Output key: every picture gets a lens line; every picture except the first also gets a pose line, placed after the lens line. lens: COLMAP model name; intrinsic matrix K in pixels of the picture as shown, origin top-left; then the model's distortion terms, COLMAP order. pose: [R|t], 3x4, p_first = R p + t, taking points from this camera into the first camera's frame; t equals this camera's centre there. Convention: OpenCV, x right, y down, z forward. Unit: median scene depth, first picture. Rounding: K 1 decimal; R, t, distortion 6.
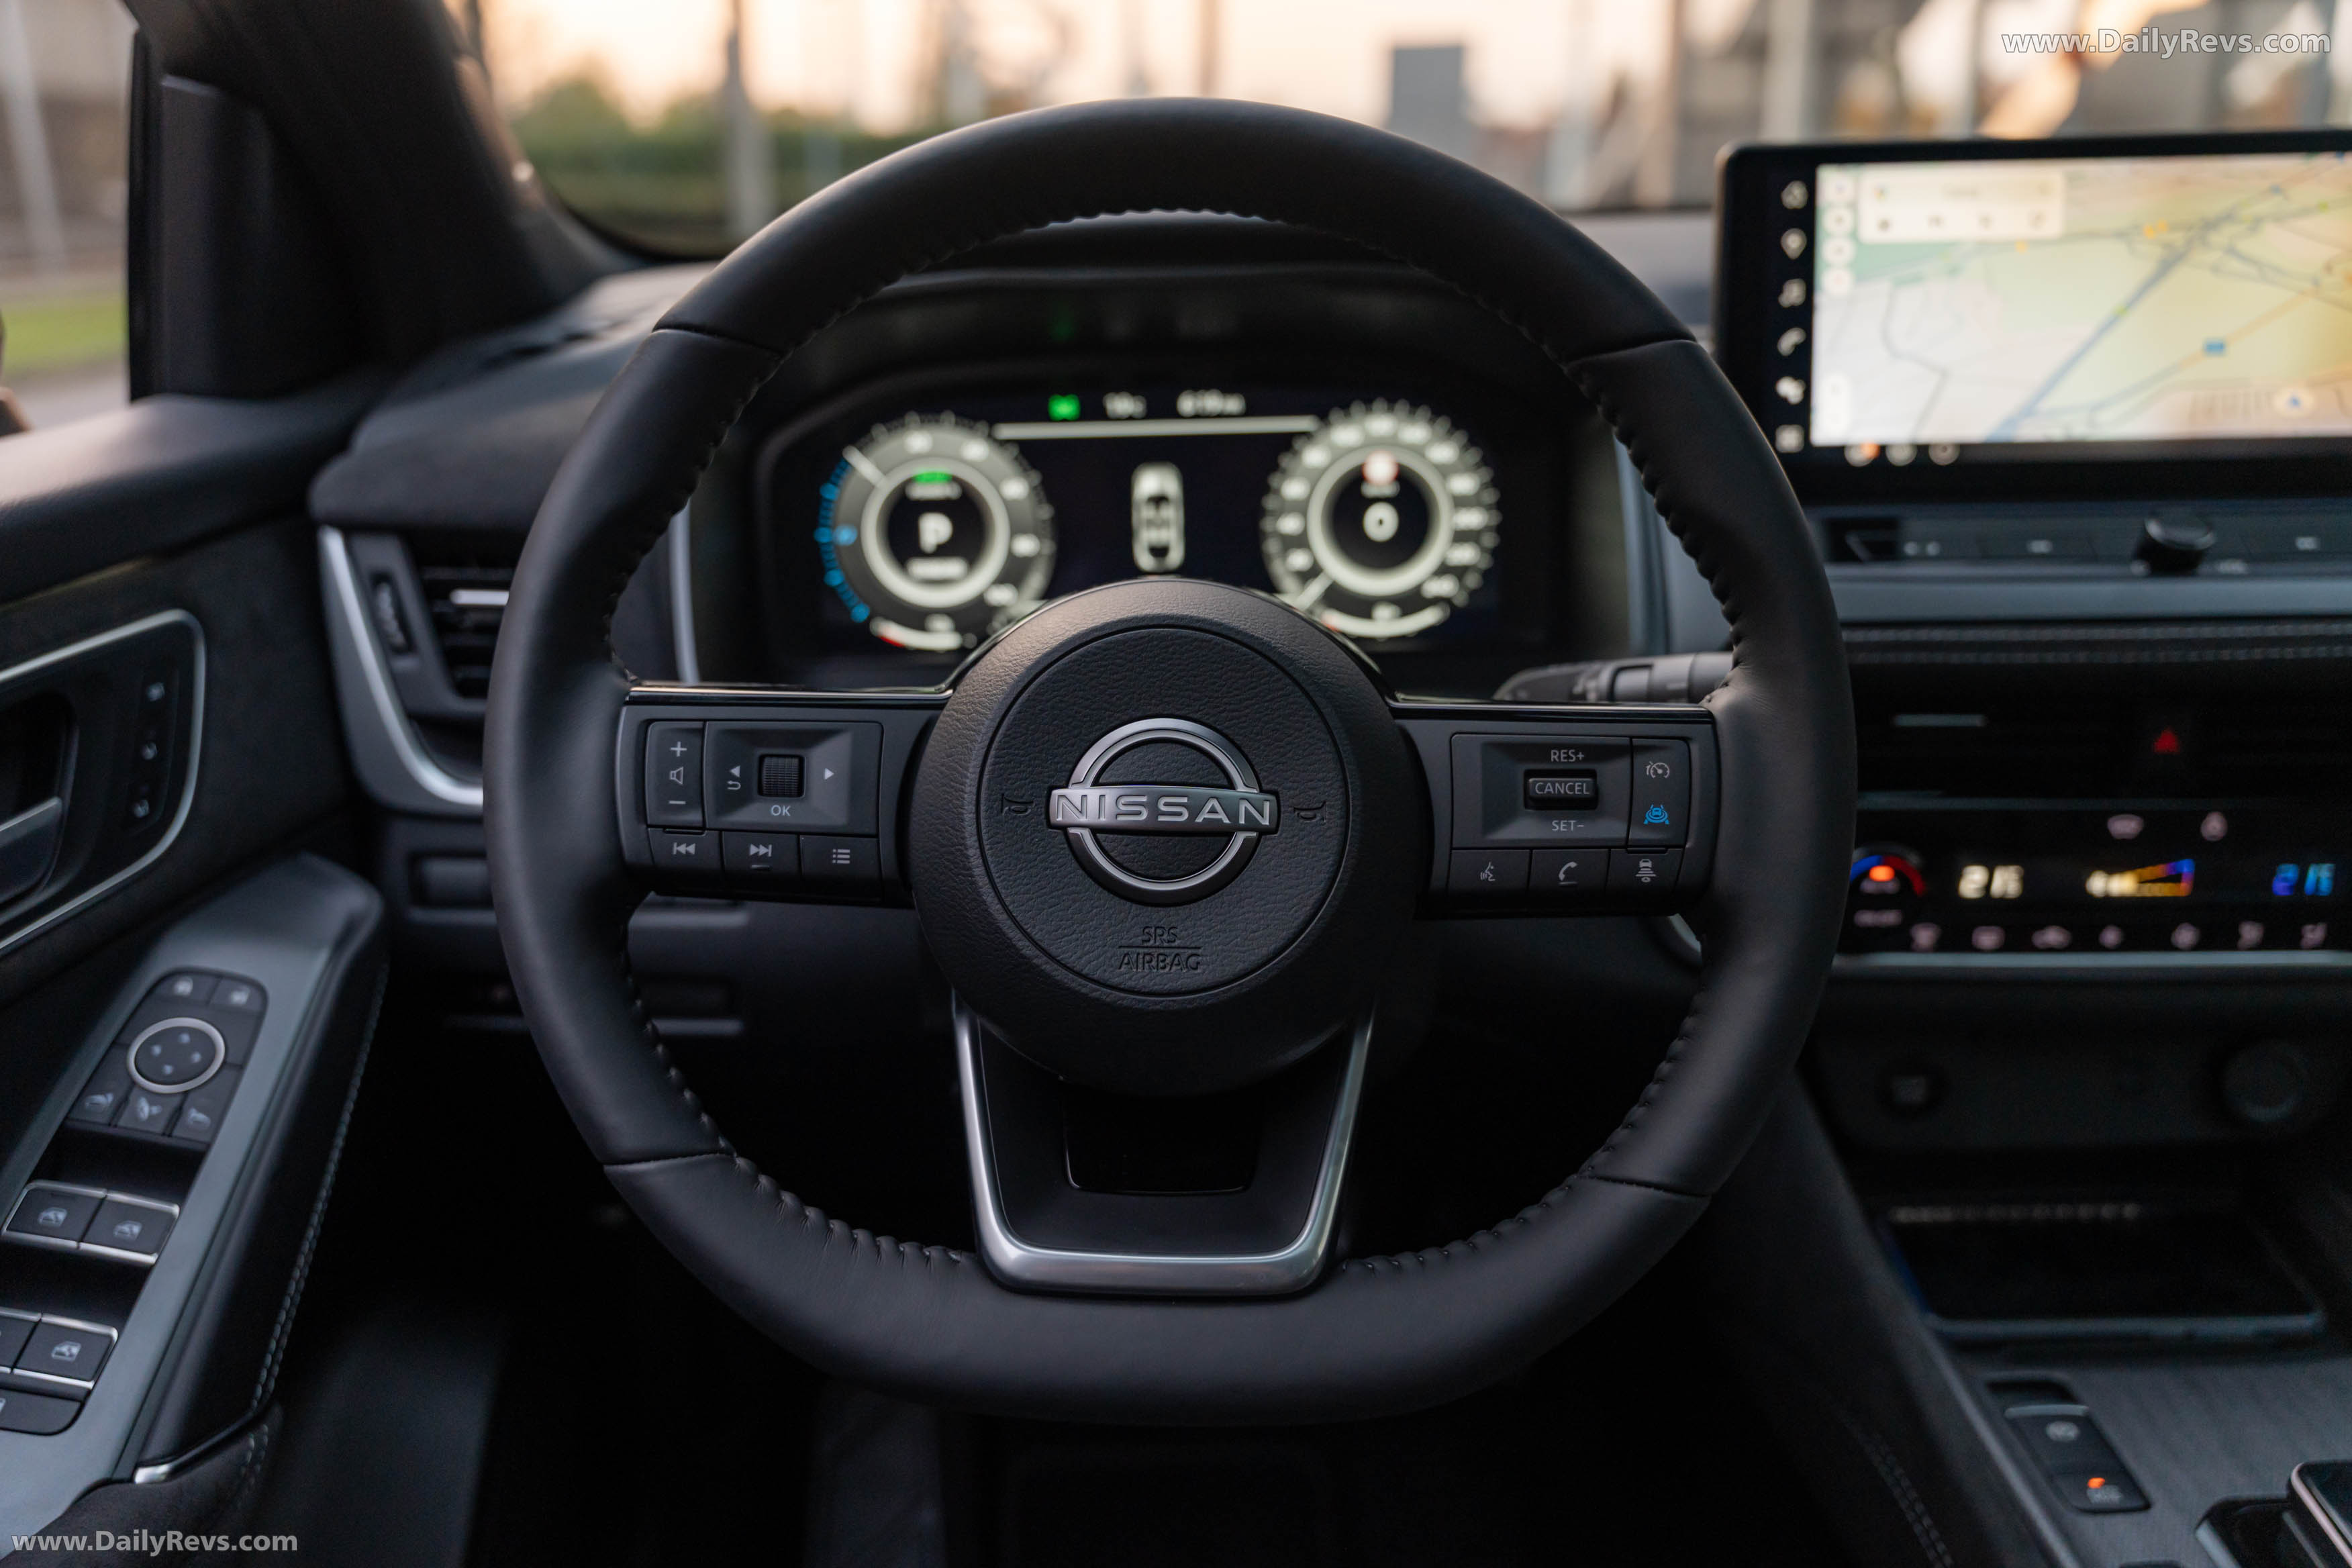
lens RADIAL K [[1908.9, 0, 1176.0], [0, 1908.9, 784.0], [0, 0, 1]] dist [0.006225, -0.031066]
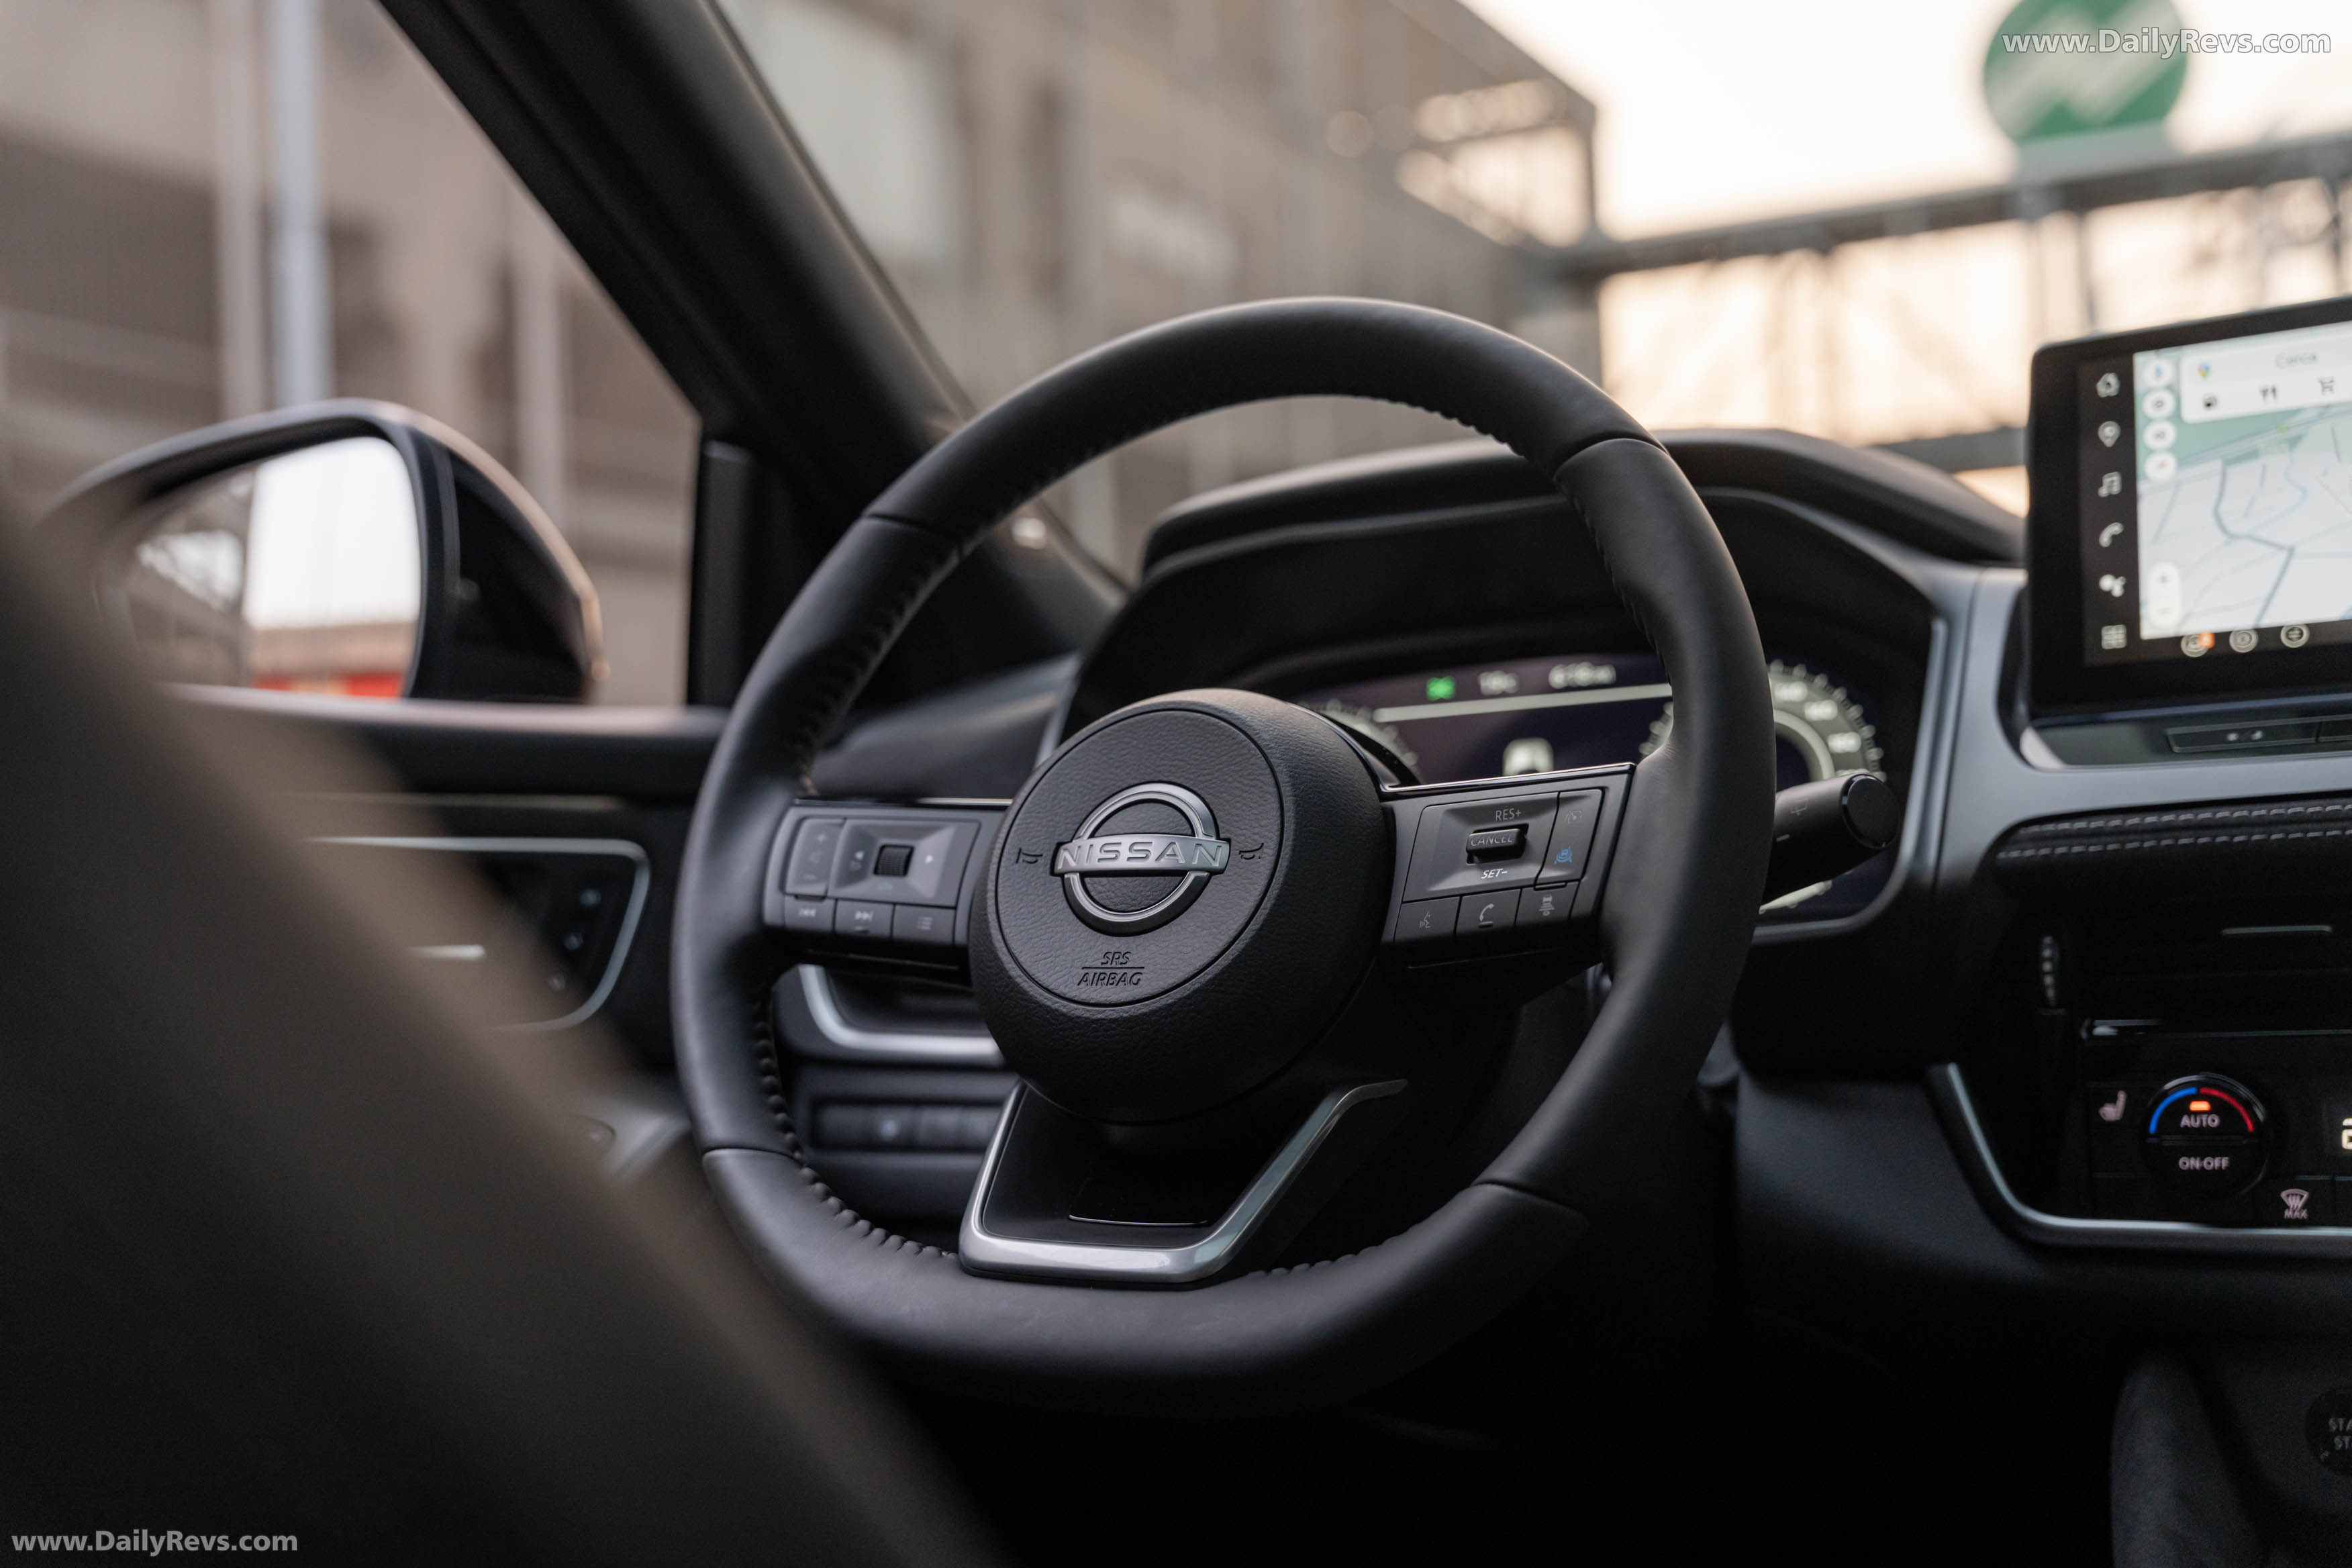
lens RADIAL K [[2664.7, 0, 1176.0], [0, 2664.7, 784.0], [0, 0, 1]] dist [0.005437, 0.015874]
pose [[0.878023, -0.045309, -0.476468, 0.593445], [-0.107877, 0.951159, -0.289240, 0.329999], [0.466302, 0.305360, 0.830252, -0.248006]]
